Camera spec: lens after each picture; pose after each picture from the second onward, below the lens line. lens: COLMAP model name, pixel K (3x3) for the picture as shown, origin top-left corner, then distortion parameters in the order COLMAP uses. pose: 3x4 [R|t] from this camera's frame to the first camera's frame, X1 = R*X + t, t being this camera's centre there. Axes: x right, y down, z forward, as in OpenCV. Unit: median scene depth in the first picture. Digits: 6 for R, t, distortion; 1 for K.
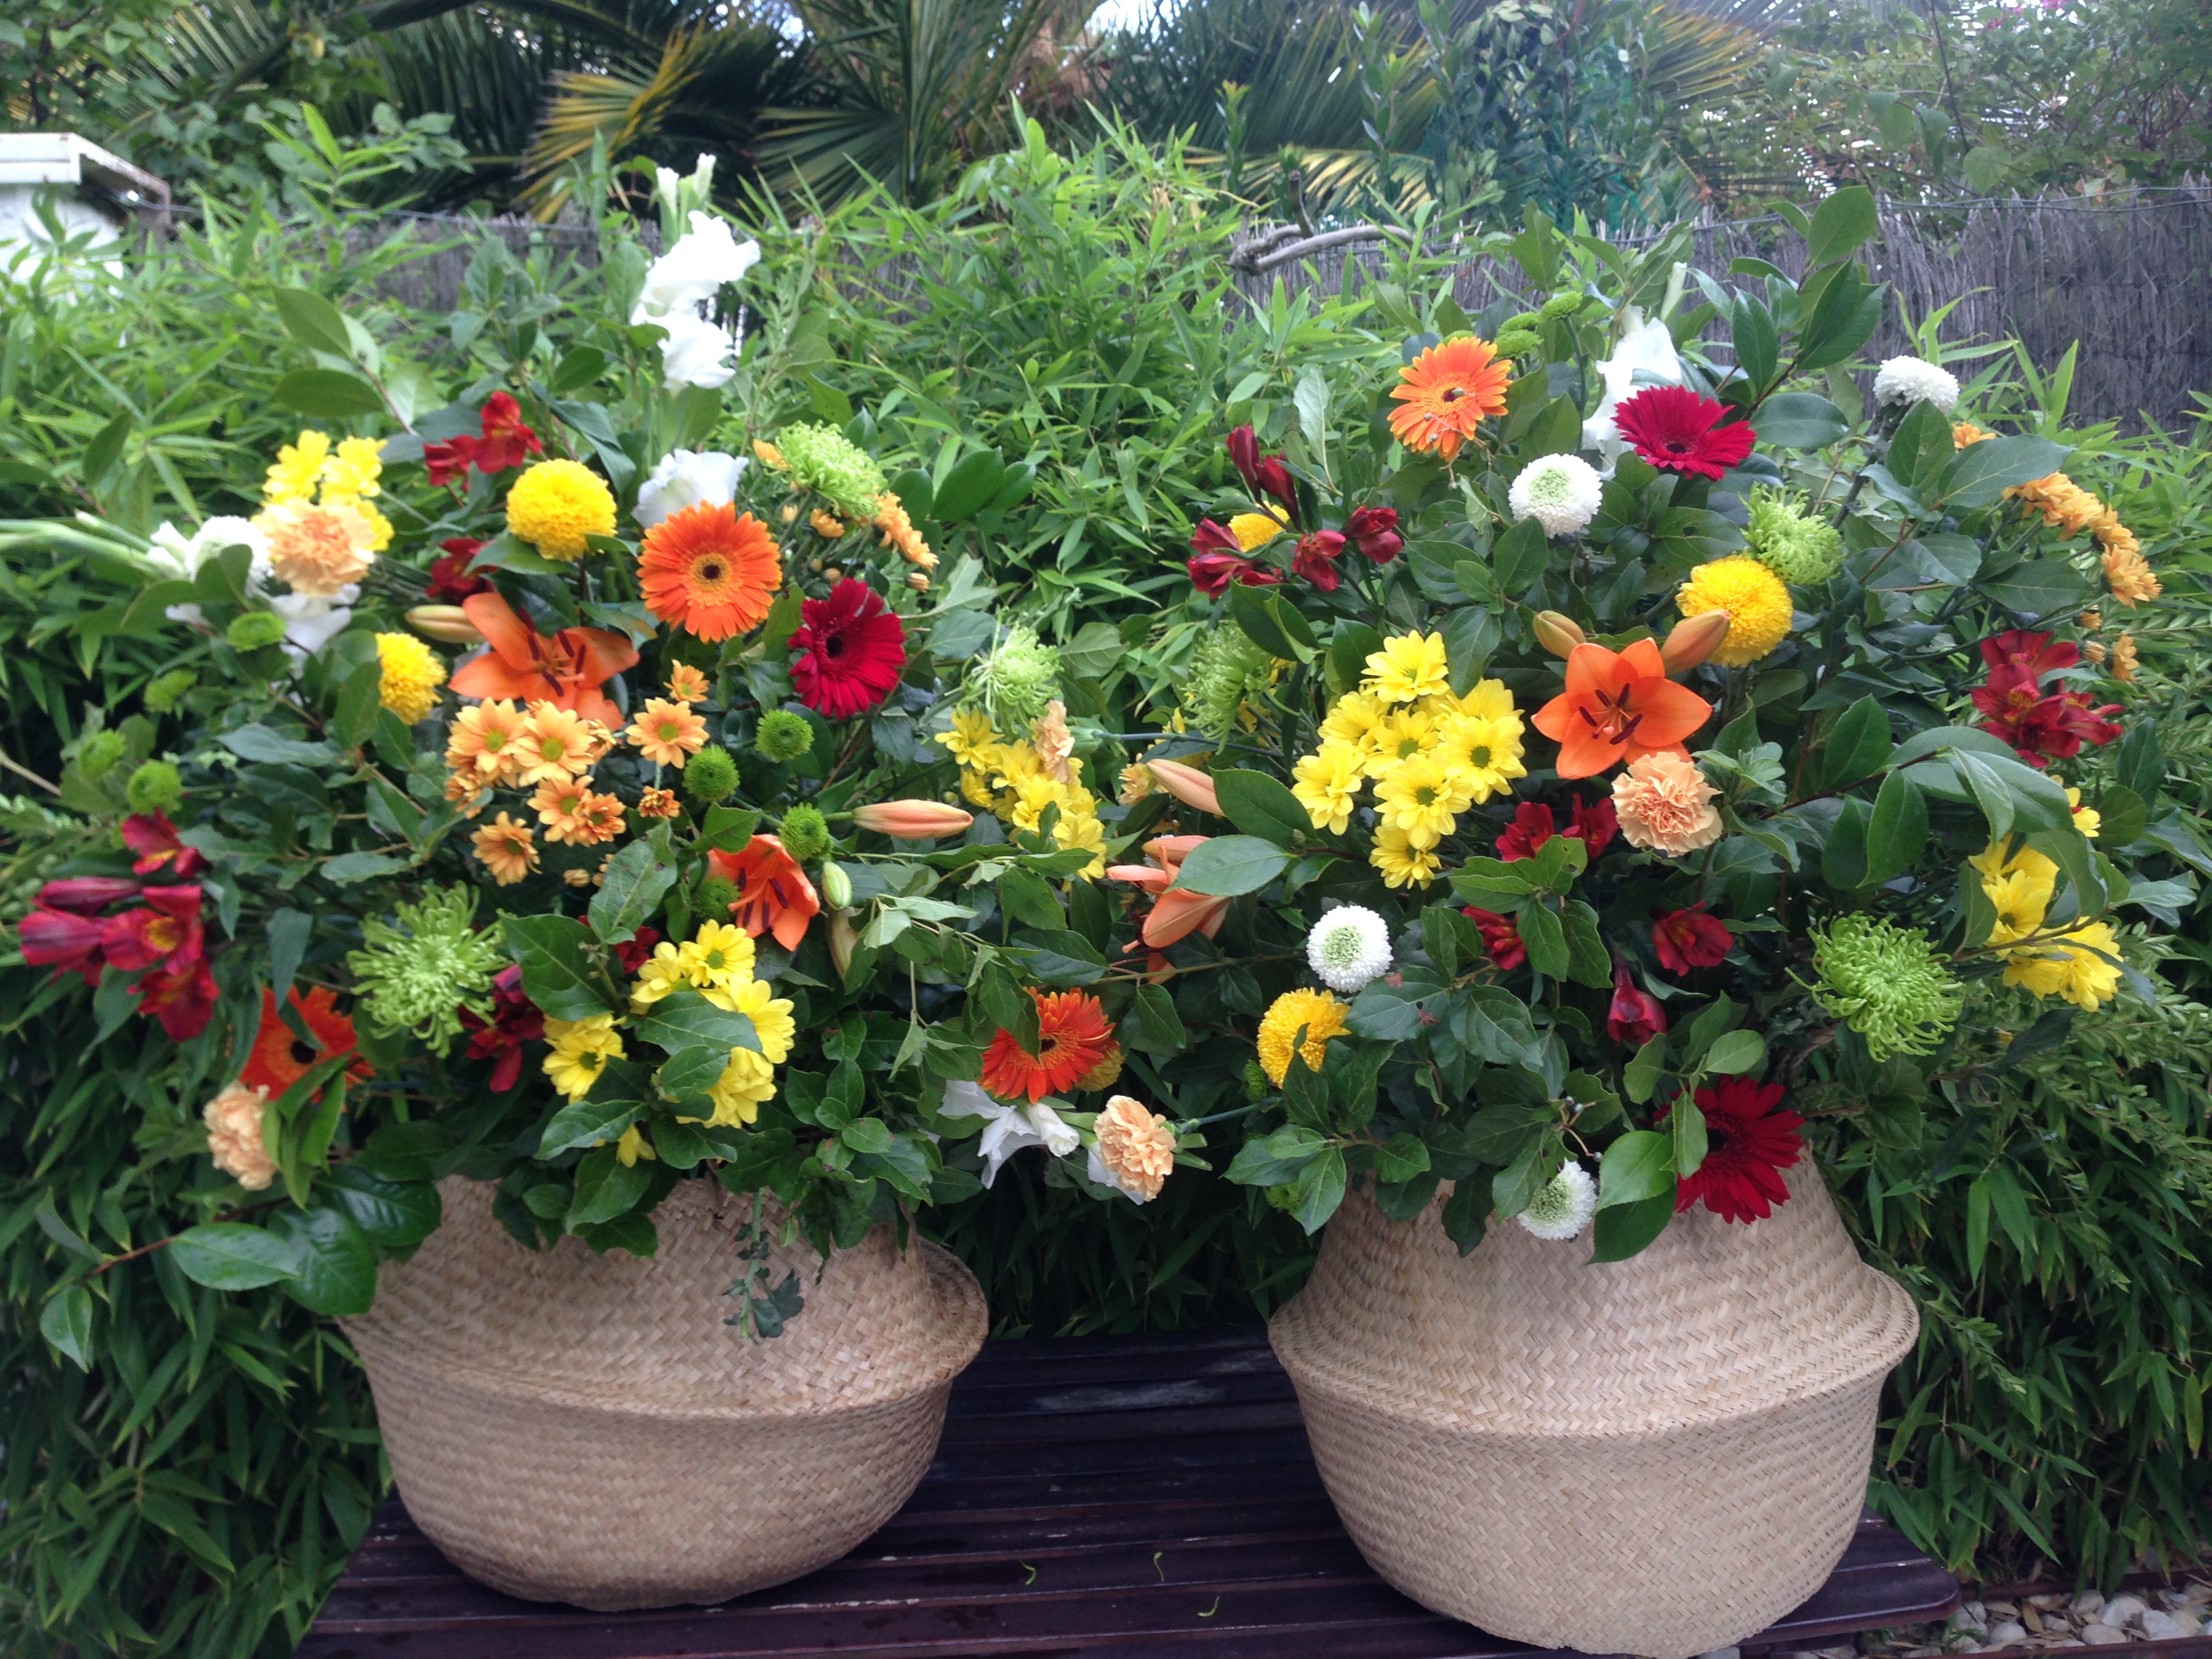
lens RADIAL K [[1993.4, 0, 1021.8], [0, 1993.4, 822.4], [0, 0, 1]] dist [0.102709, -0.150453]
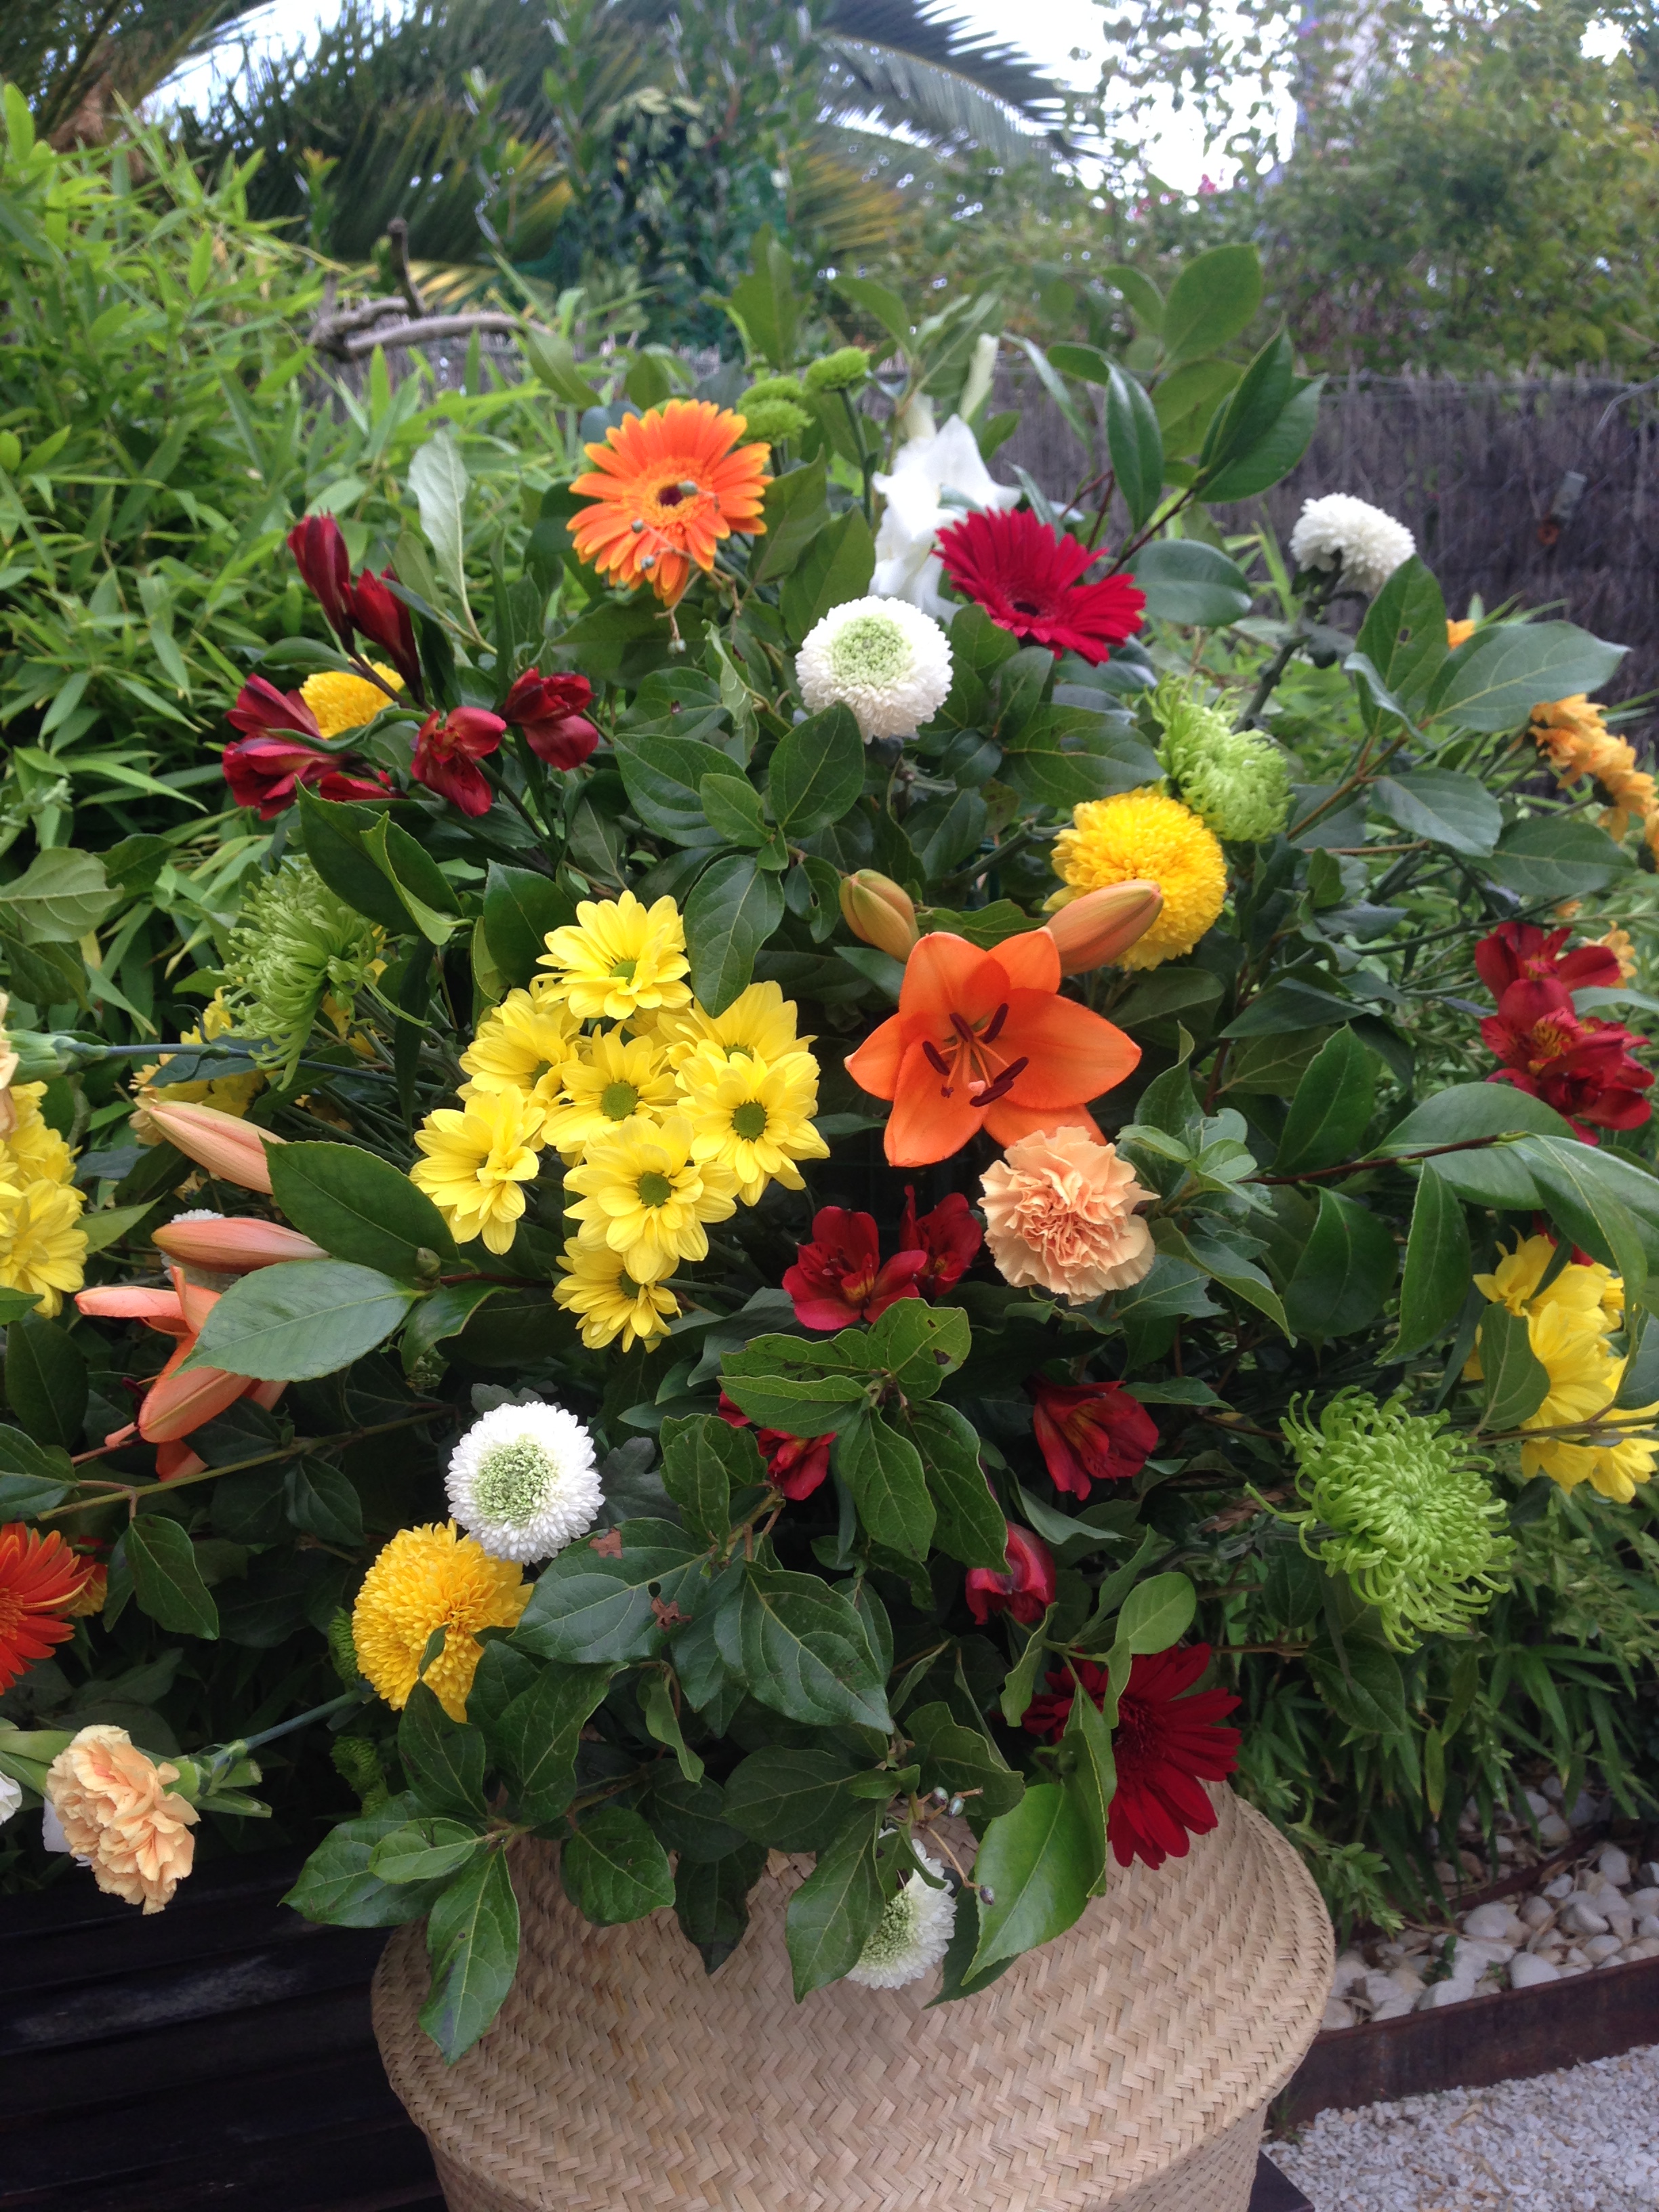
lens RADIAL K [[1993.4, 0, 824.2], [0, 1993.4, 1095.4], [0, 0, 1]] dist [0.102709, -0.150453]
pose [[0.941769, -0.011838, 0.336052, 0.052682], [-0.001615, 0.999209, 0.039725, -0.057554], [-0.336257, -0.037954, 0.941005, 0.417144]]
